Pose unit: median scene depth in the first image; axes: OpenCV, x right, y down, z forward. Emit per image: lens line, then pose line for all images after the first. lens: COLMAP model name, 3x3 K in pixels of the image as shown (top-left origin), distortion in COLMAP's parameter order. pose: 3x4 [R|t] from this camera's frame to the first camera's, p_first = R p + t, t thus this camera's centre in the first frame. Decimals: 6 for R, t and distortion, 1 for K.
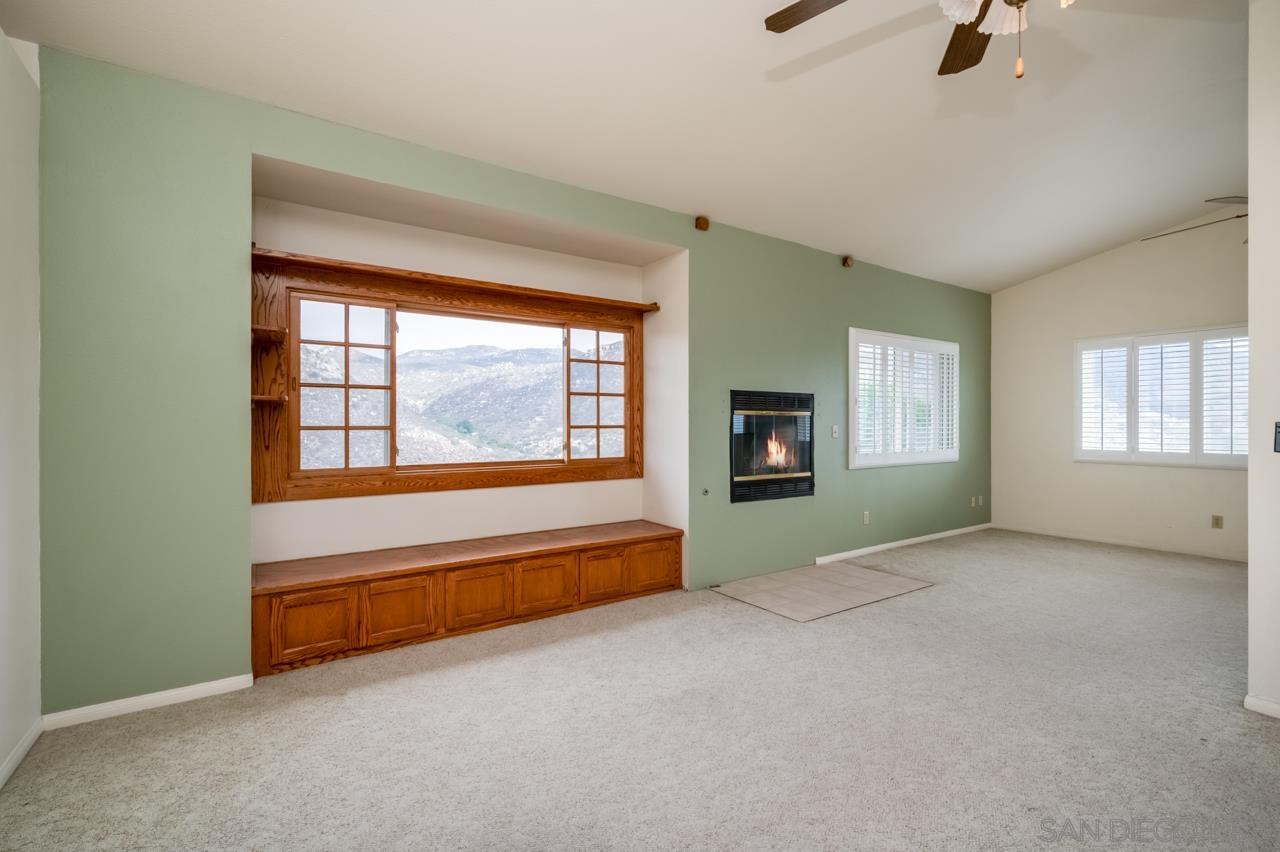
lens RADIAL K [[557.7, 0, 643.0], [0, 557.7, 425.9], [0, 0, 1]] dist [0.001188, -0.000200]
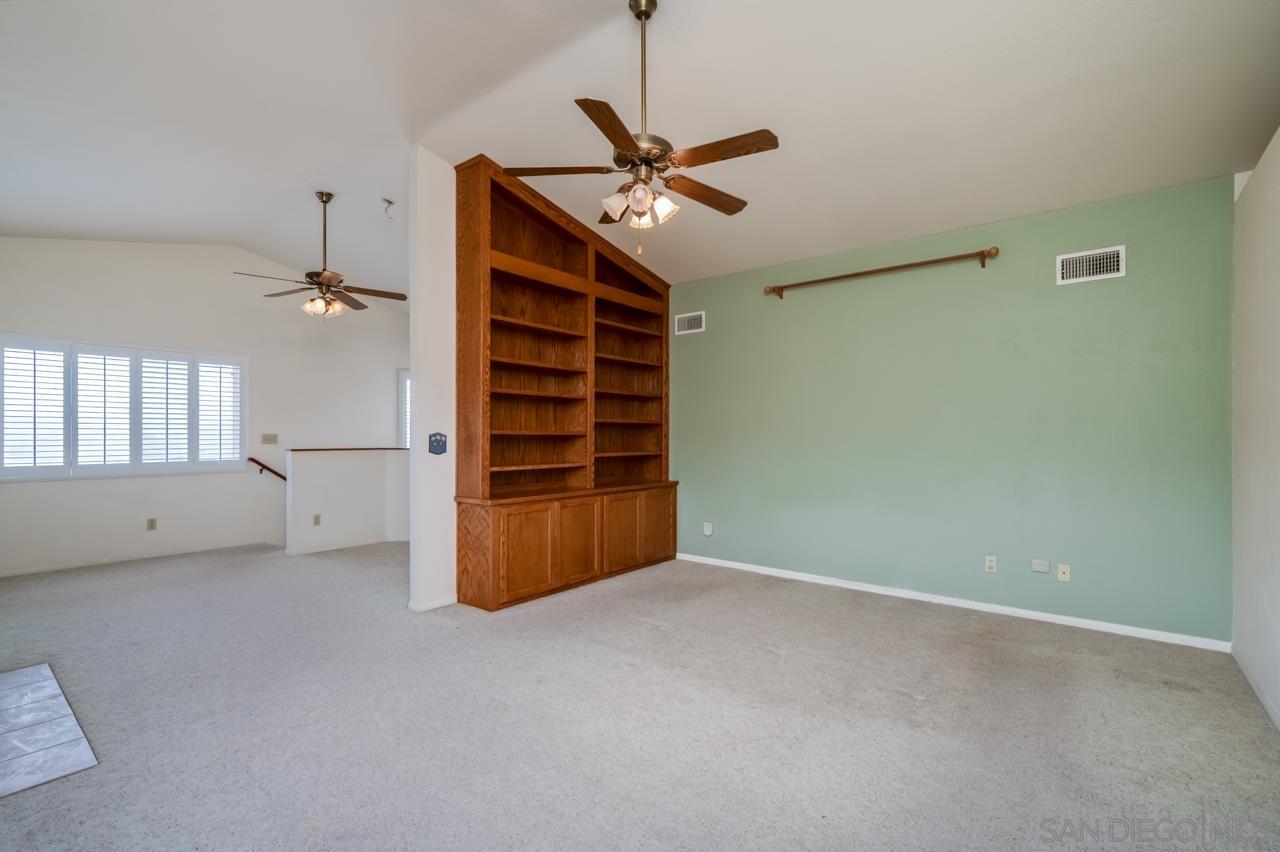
lens RADIAL K [[557.7, 0, 635.2], [0, 557.7, 436.0], [0, 0, 1]] dist [0.001188, -0.000200]
pose [[-0.284604, 0.002443, 0.958642, -0.323255], [0.000844, 0.999997, -0.002298, 0.000364], [-0.958645, 0.000155, -0.284605, 0.432177]]
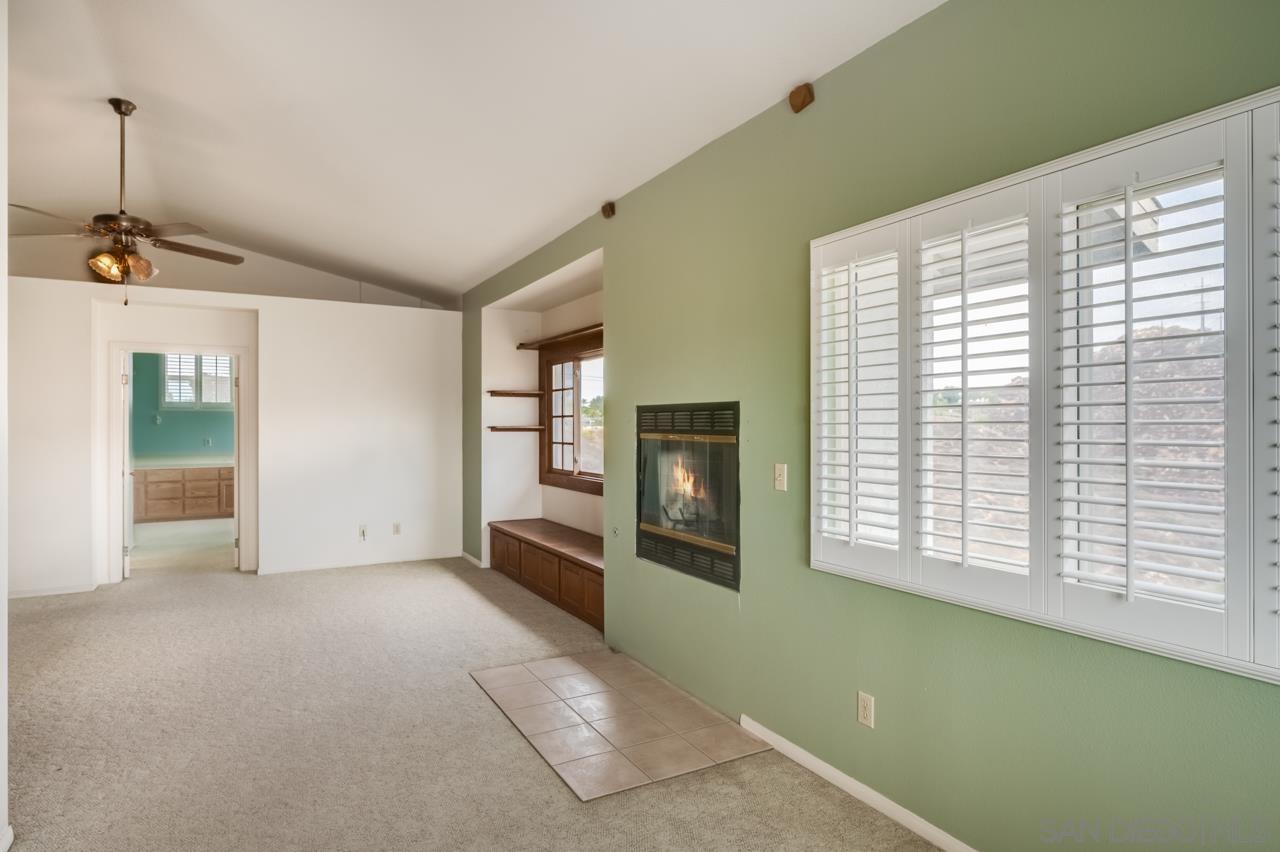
lens RADIAL K [[707.4, 0, 642.0], [0, 707.4, 420.8], [0, 0, 1]] dist [-0.004915, -0.001240]
pose [[-0.085263, -0.004021, -0.996350, 0.987706], [-0.001040, 0.999992, -0.003947, -0.035815], [0.996358, 0.000699, -0.085266, 0.969194]]
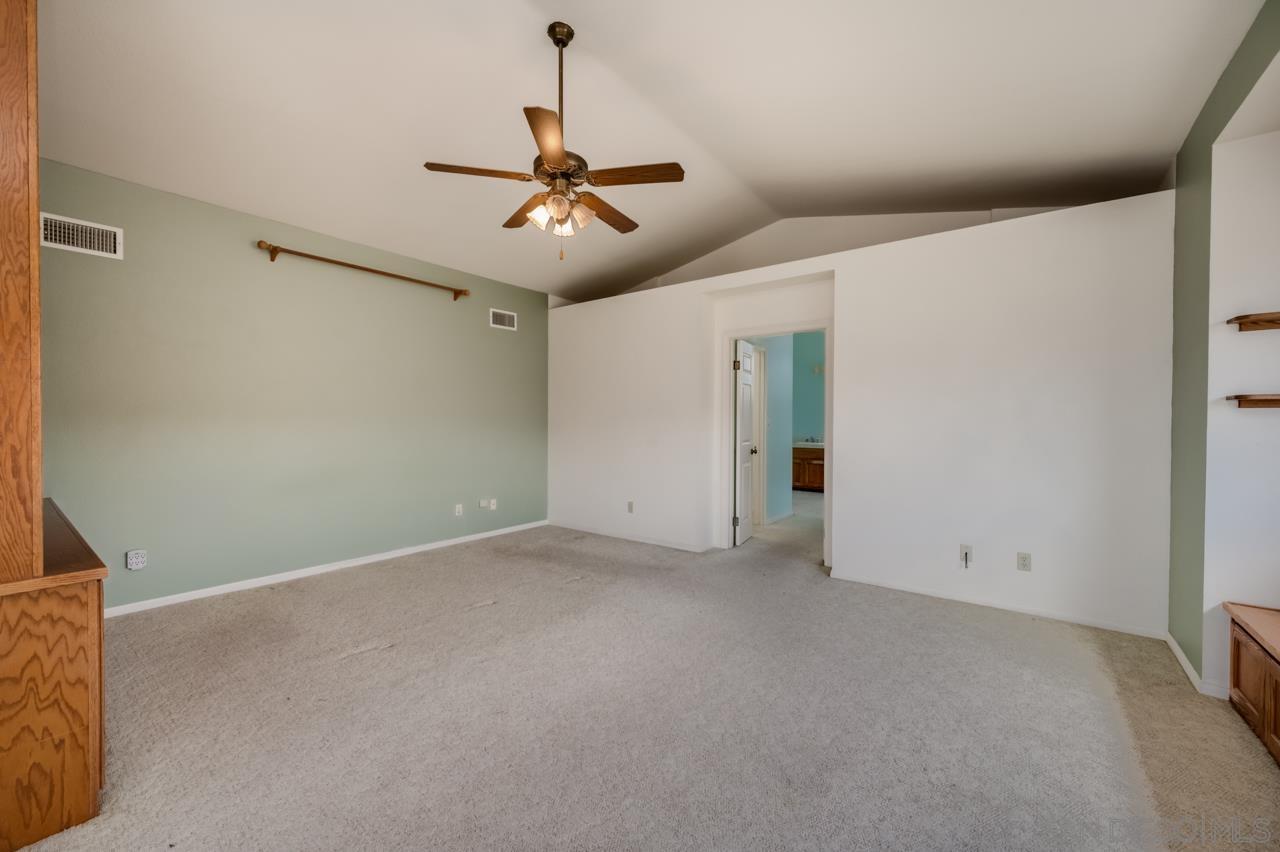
lens RADIAL K [[508.9, 0, 639.2], [0, 508.9, 426.3], [0, 0, 1]] dist [-0.000105, -0.000340]
pose [[-0.951551, 0.001880, -0.307486, 0.277131], [-0.003481, 0.999851, 0.016886, -0.008445], [0.307472, 0.017138, -0.951403, 0.826177]]
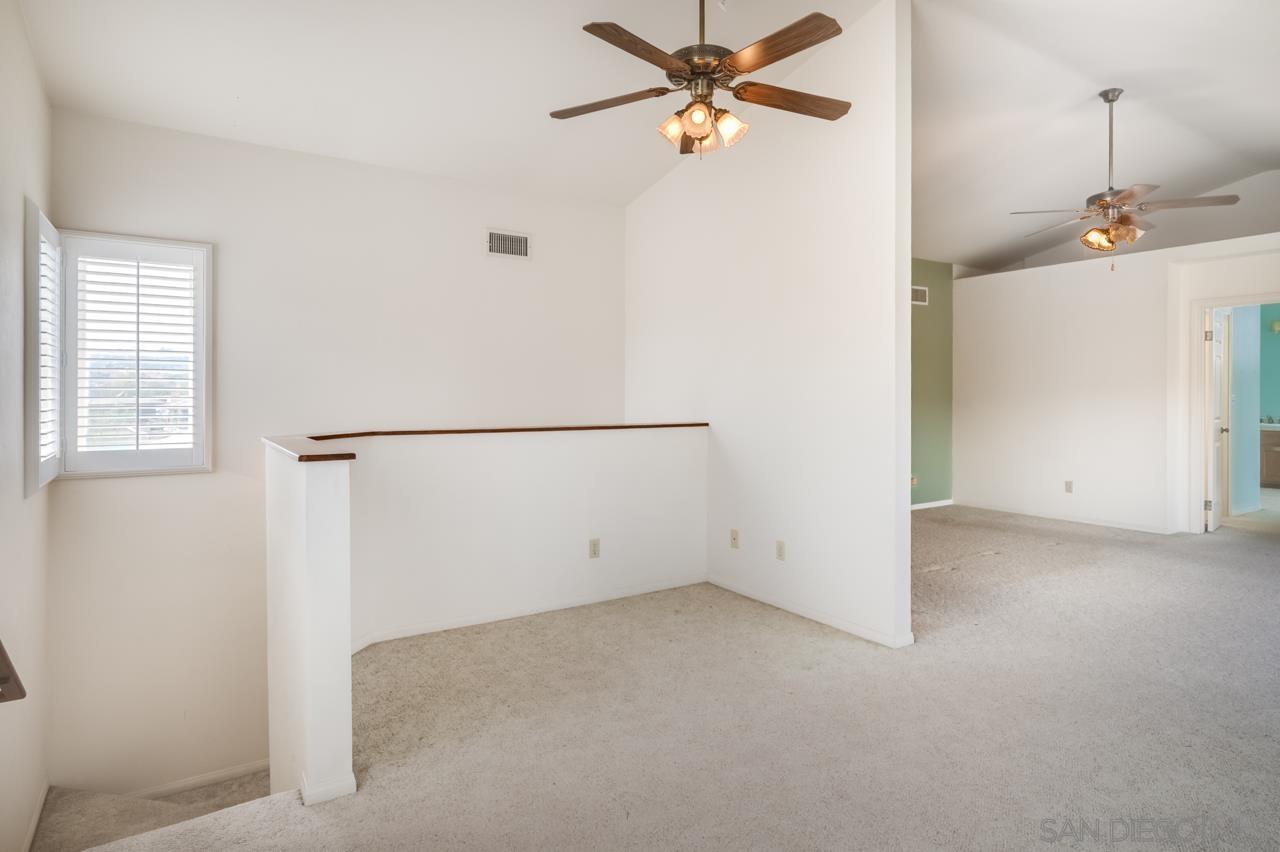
lens RADIAL K [[707.4, 0, 639.1], [0, 707.4, 386.7], [0, 0, 1]] dist [-0.004915, -0.001240]
pose [[-0.999782, -0.002169, 0.020784, 0.812261], [-0.002206, 0.999996, -0.001771, -0.016815], [-0.020780, -0.001816, -0.999782, 1.251366]]
